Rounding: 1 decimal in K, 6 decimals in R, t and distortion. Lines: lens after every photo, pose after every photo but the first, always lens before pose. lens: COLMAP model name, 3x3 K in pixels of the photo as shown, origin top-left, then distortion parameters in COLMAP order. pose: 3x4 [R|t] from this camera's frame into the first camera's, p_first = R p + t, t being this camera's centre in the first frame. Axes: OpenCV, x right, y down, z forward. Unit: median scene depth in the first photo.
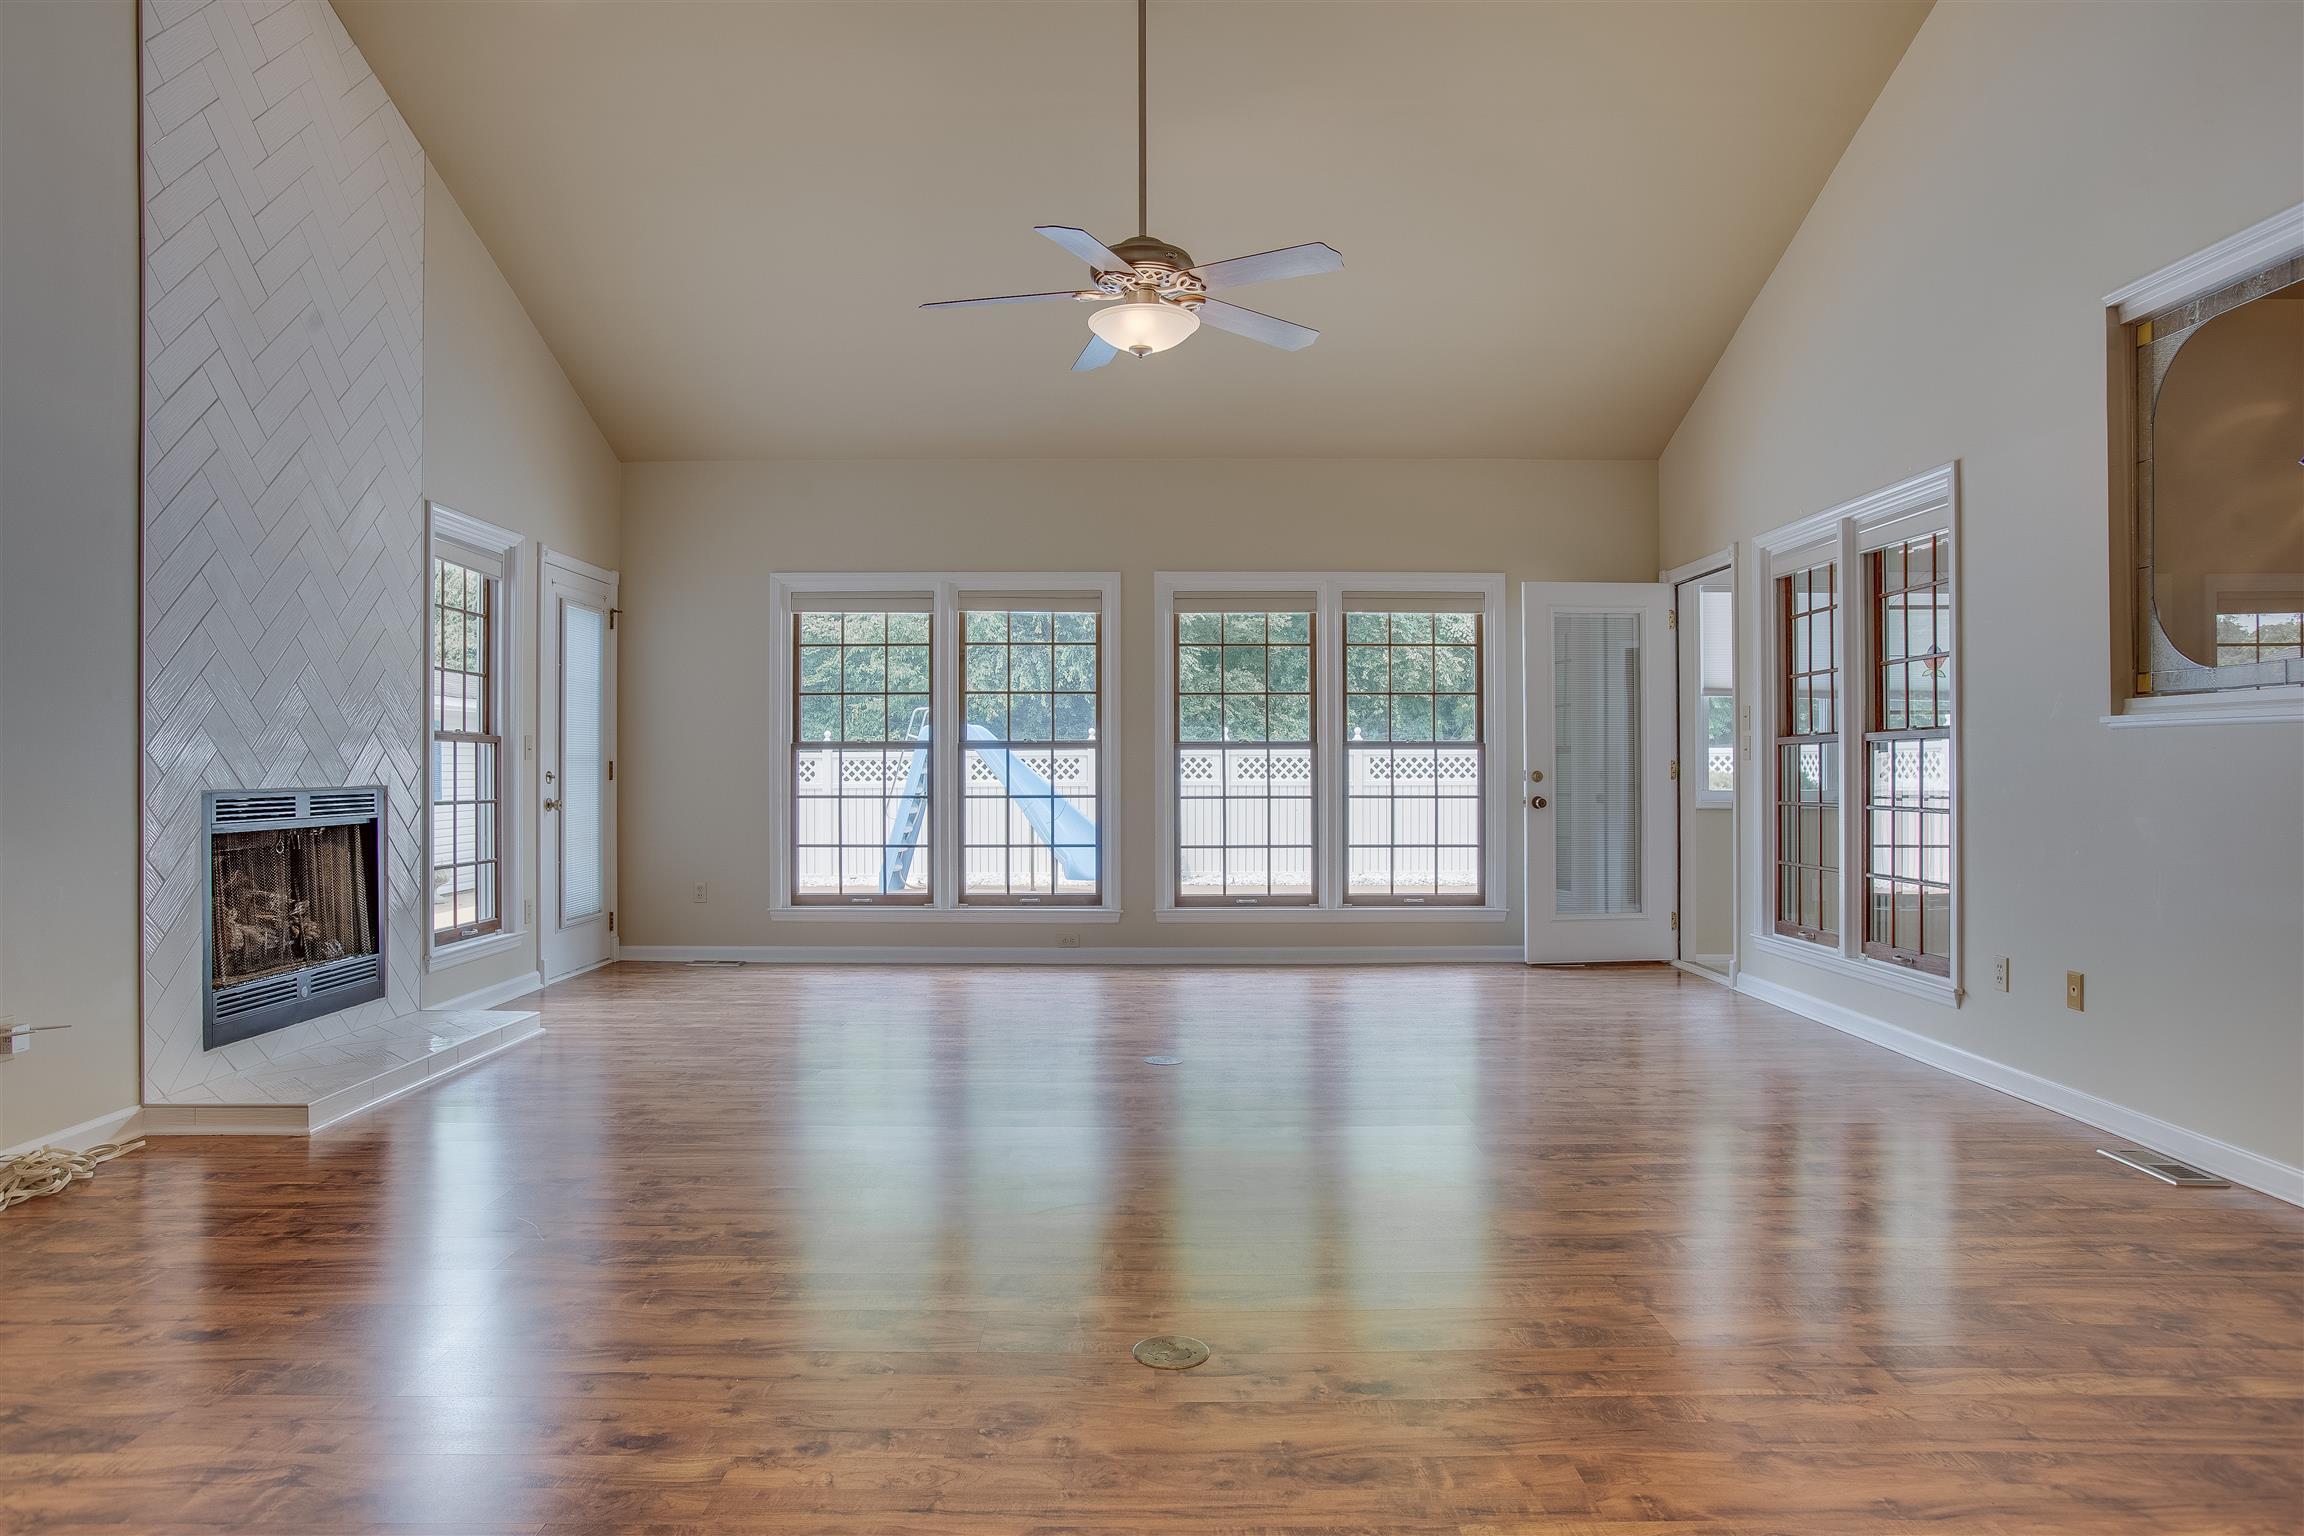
lens RADIAL K [[1360.4, 0, 1150.1], [0, 1360.4, 789.6], [0, 0, 1]] dist [-0.063225, 0.046745]
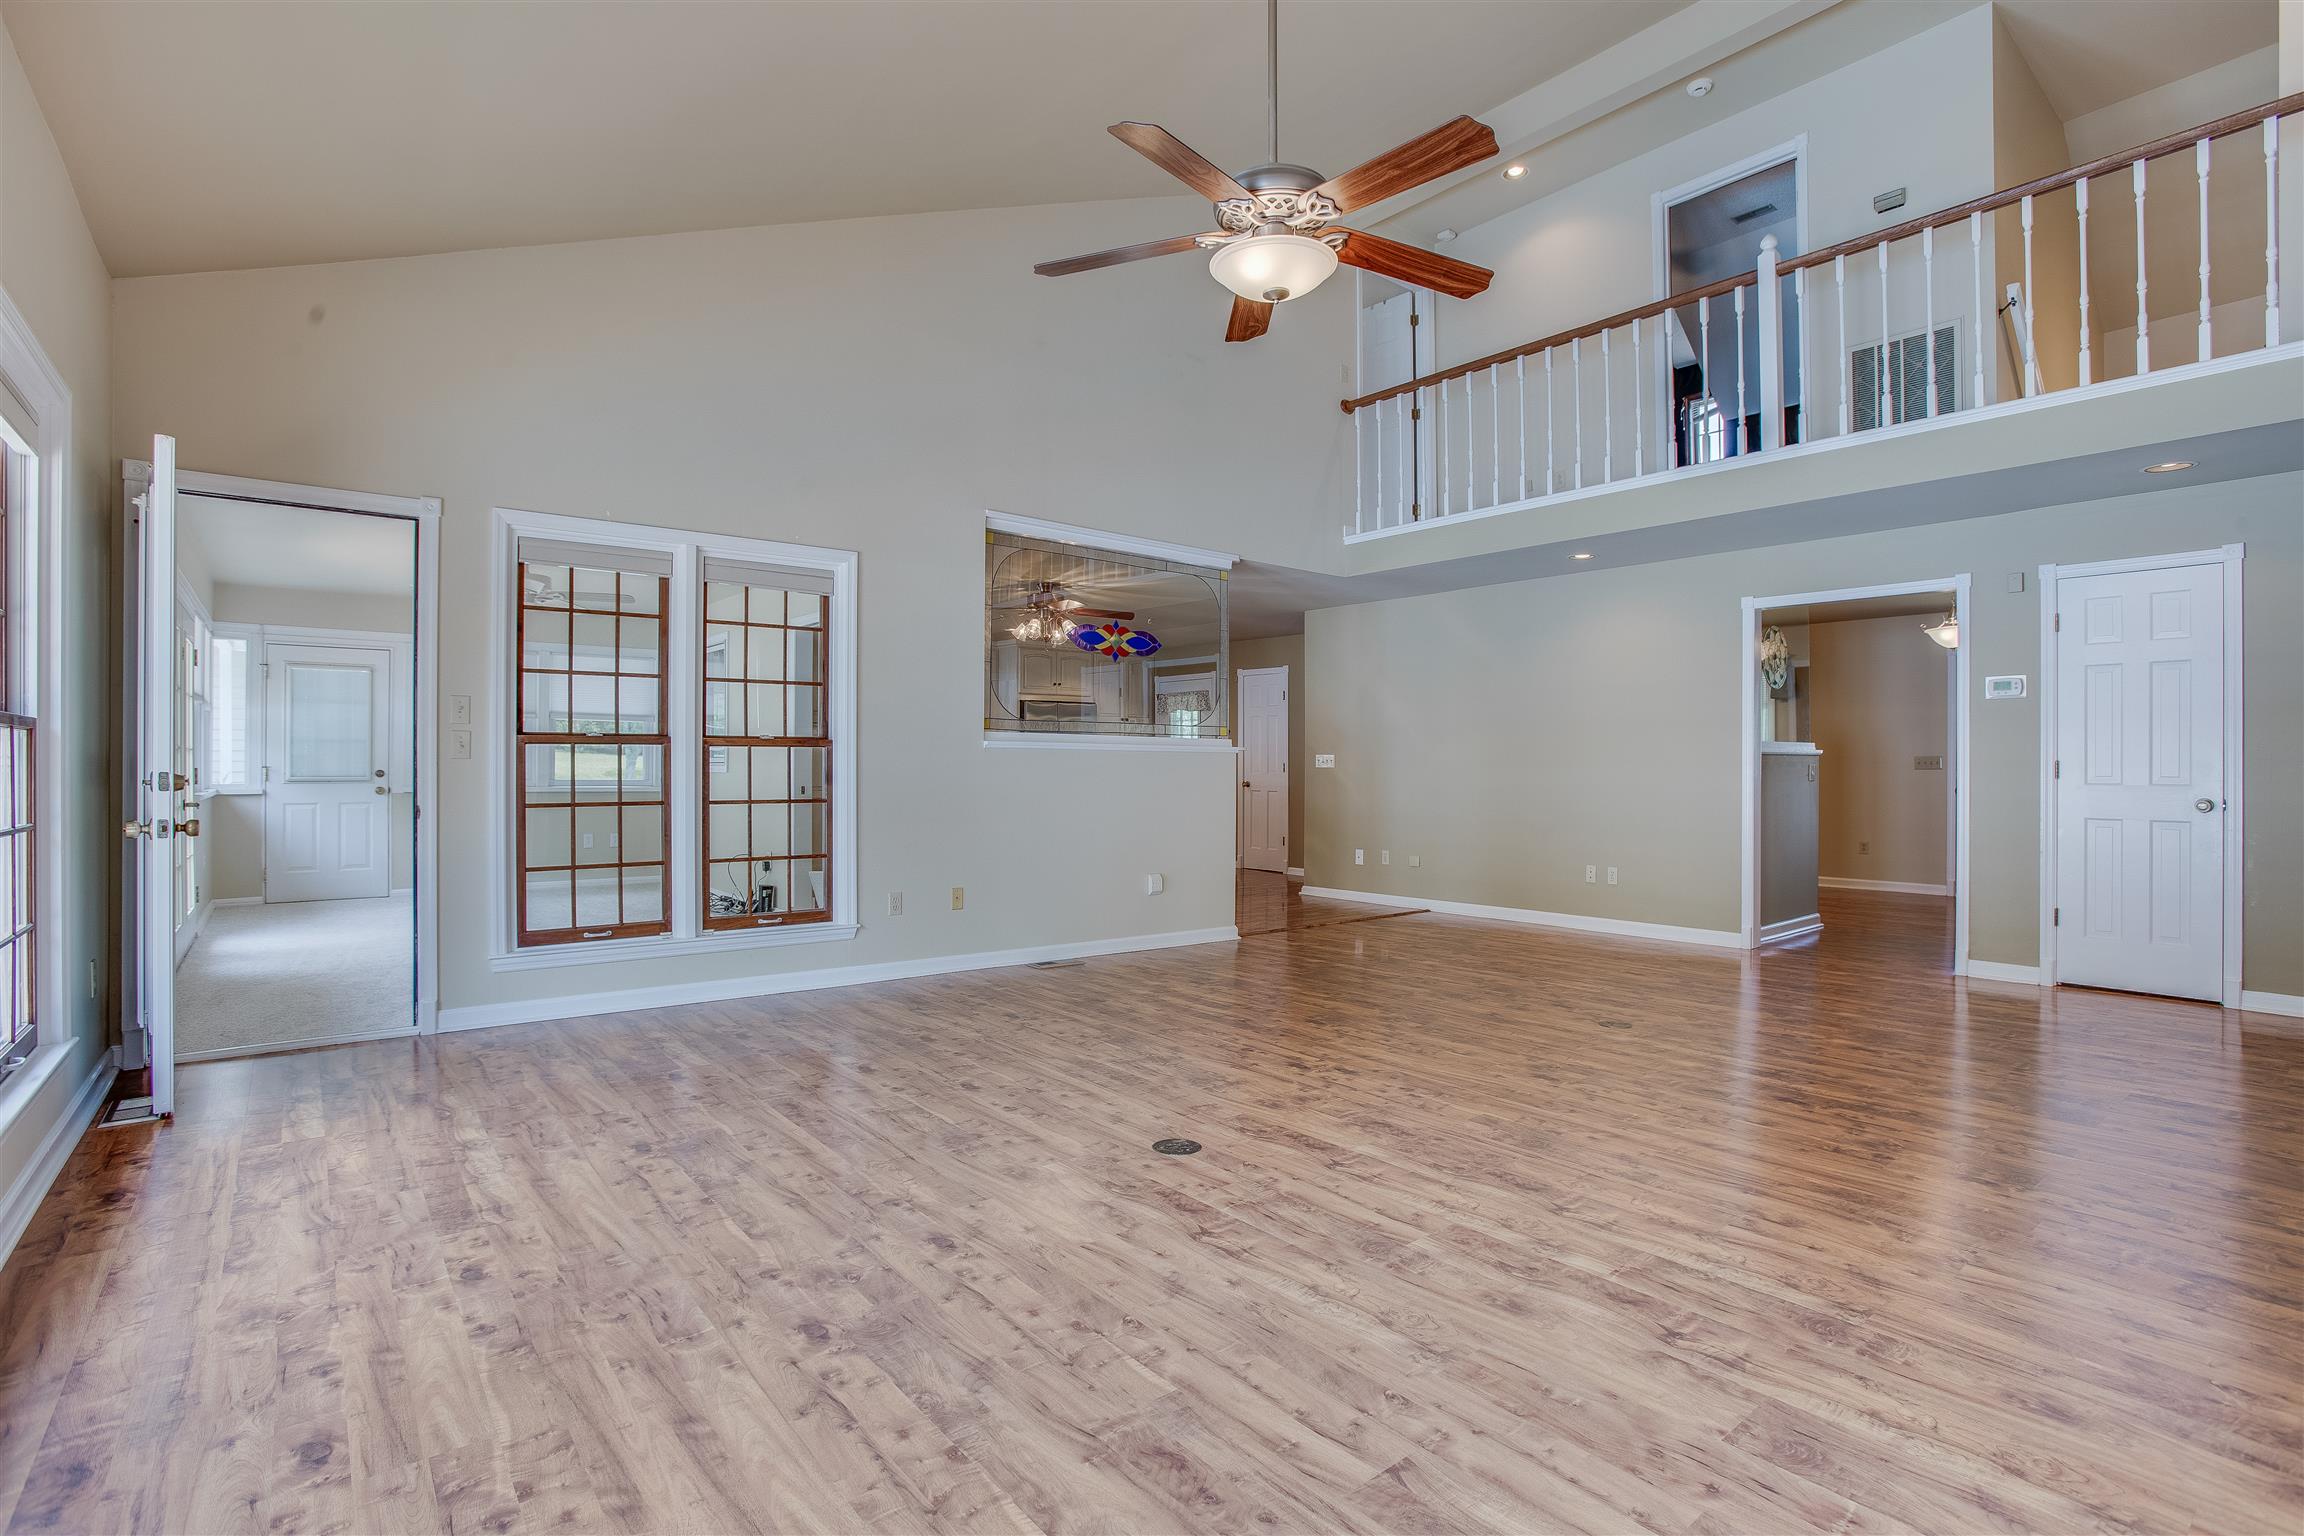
lens RADIAL K [[1106.5, 0, 1152.0], [0, 1106.5, 768.0], [0, 0, 1]] dist [-0.096333, 0.051918]
pose [[-0.624500, 0.007098, 0.780993, -0.316488], [0.022307, 0.999713, 0.008752, -0.019956], [-0.780706, 0.022888, -0.624479, 0.931737]]
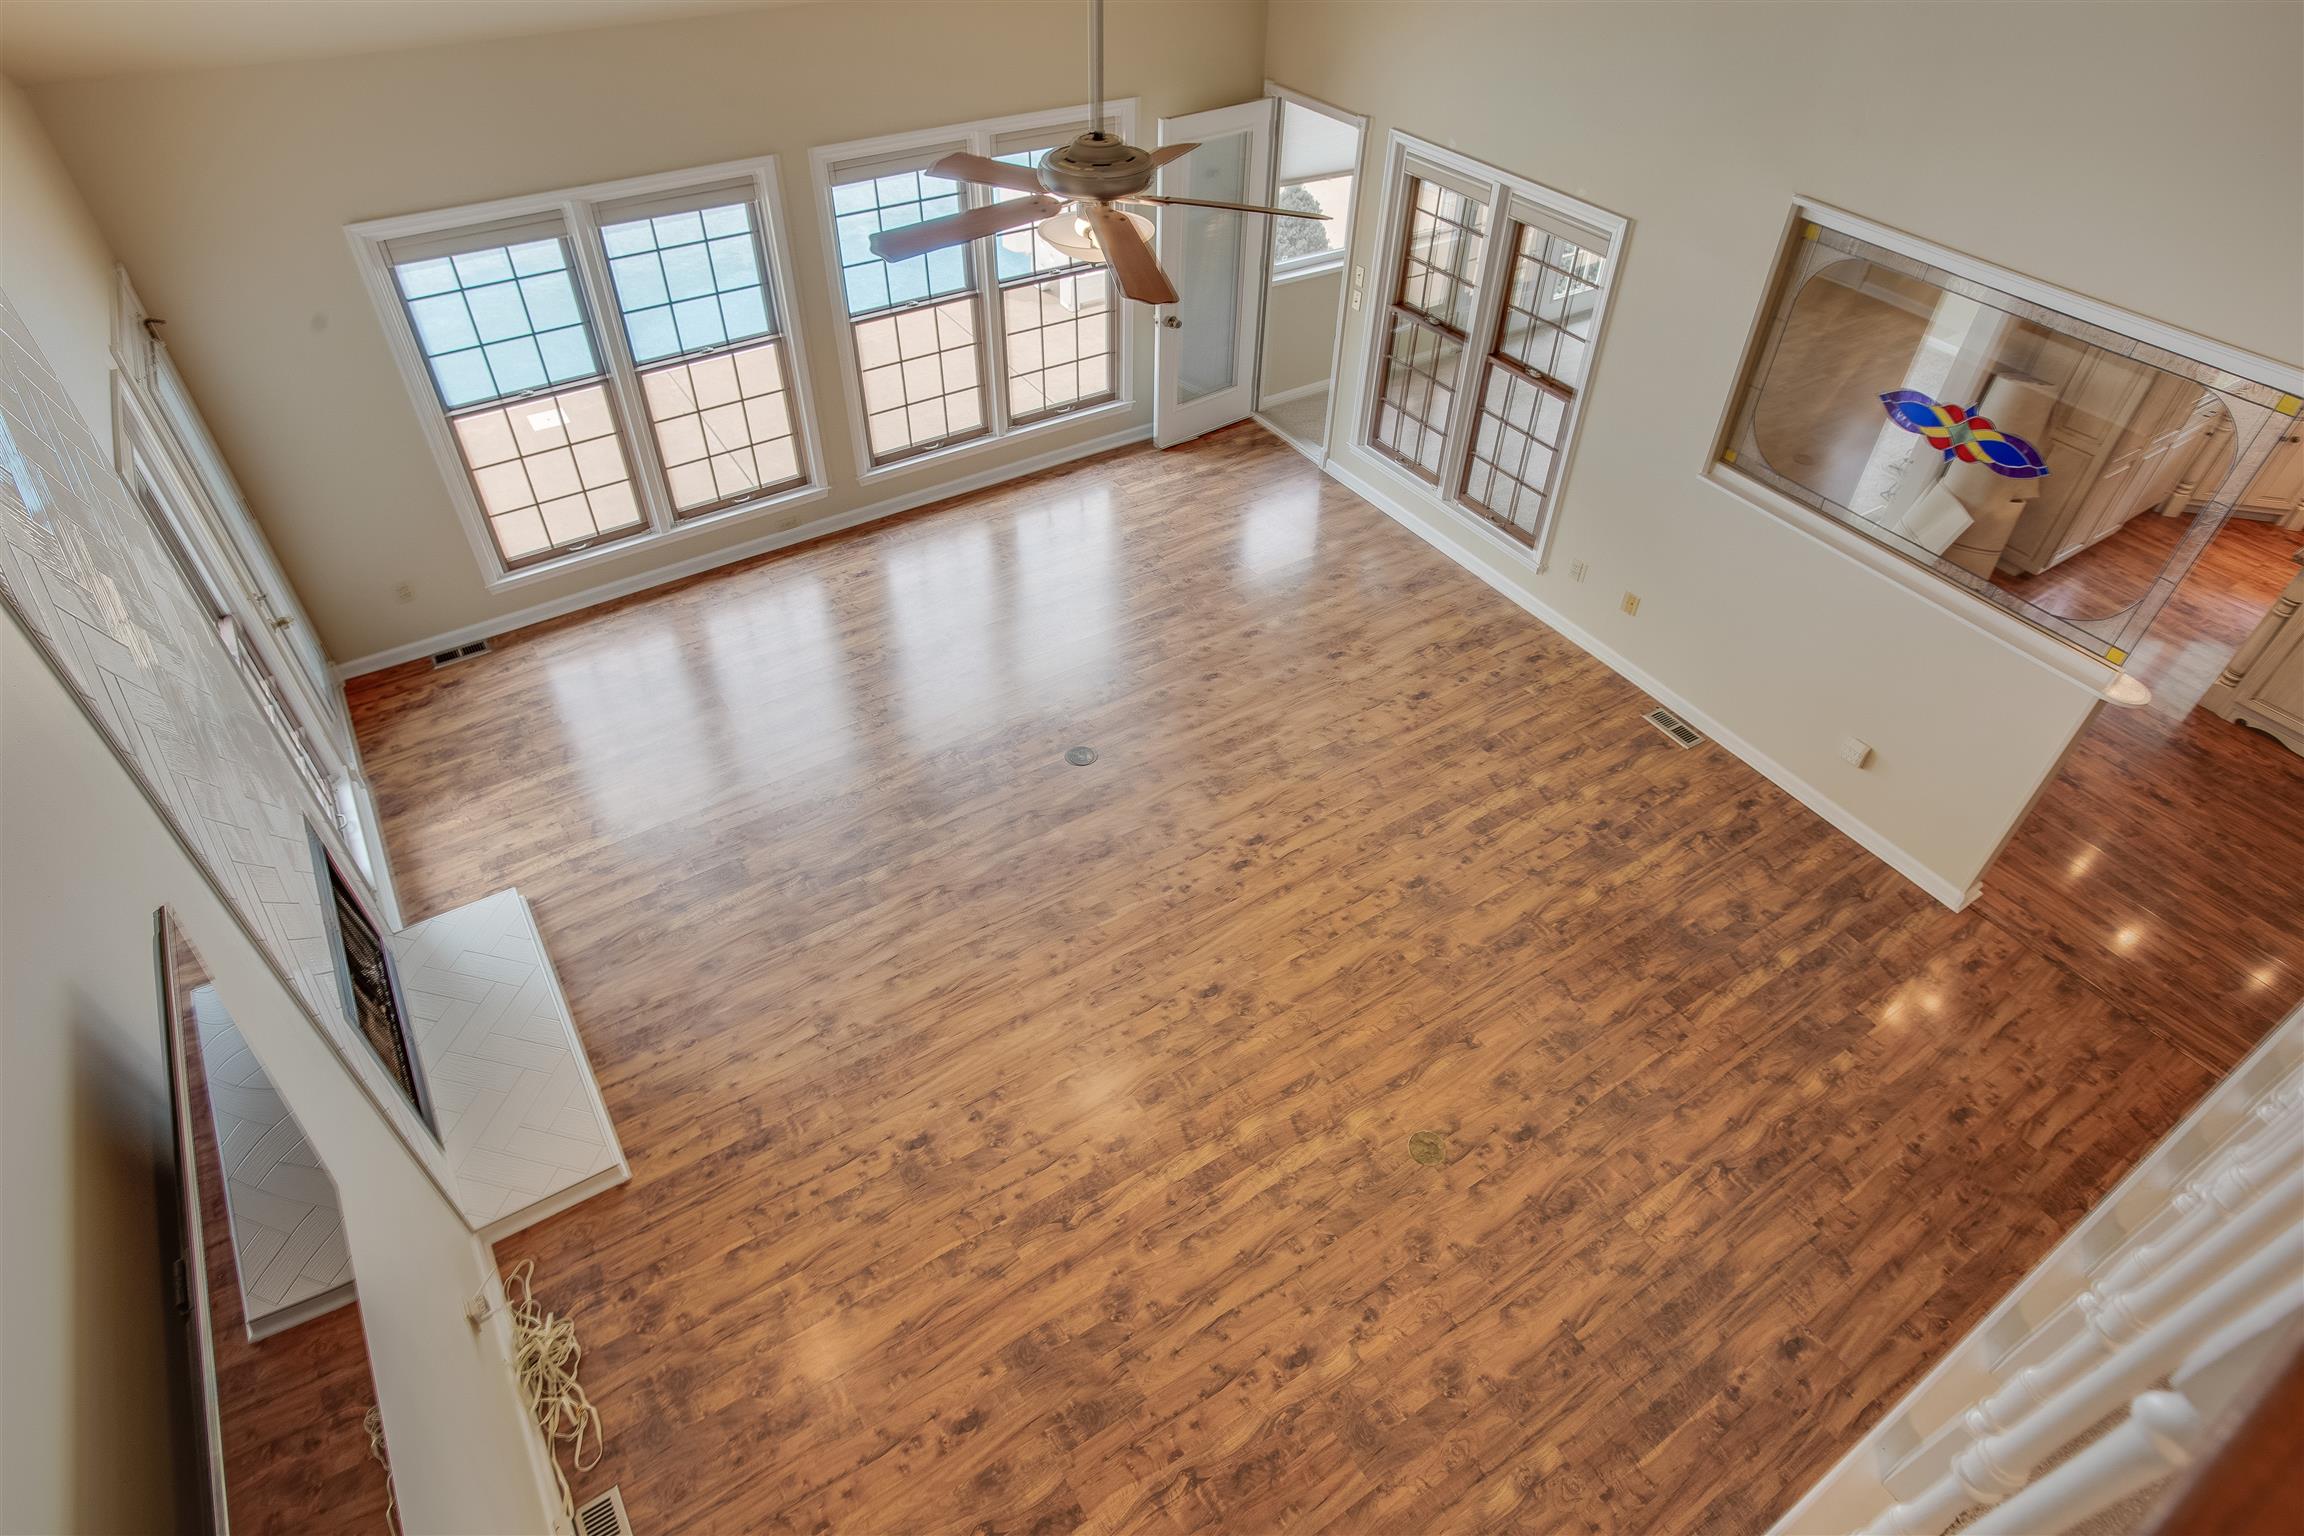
lens RADIAL K [[1227.9, 0, 1133.0], [0, 1227.9, 777.0], [0, 0, 1]] dist [-0.096063, 0.063719]
pose [[0.844183, -0.358045, 0.398947, -0.289856], [-0.002793, 0.741280, 0.671190, -0.395489], [-0.536047, -0.567721, 0.624777, 0.146204]]
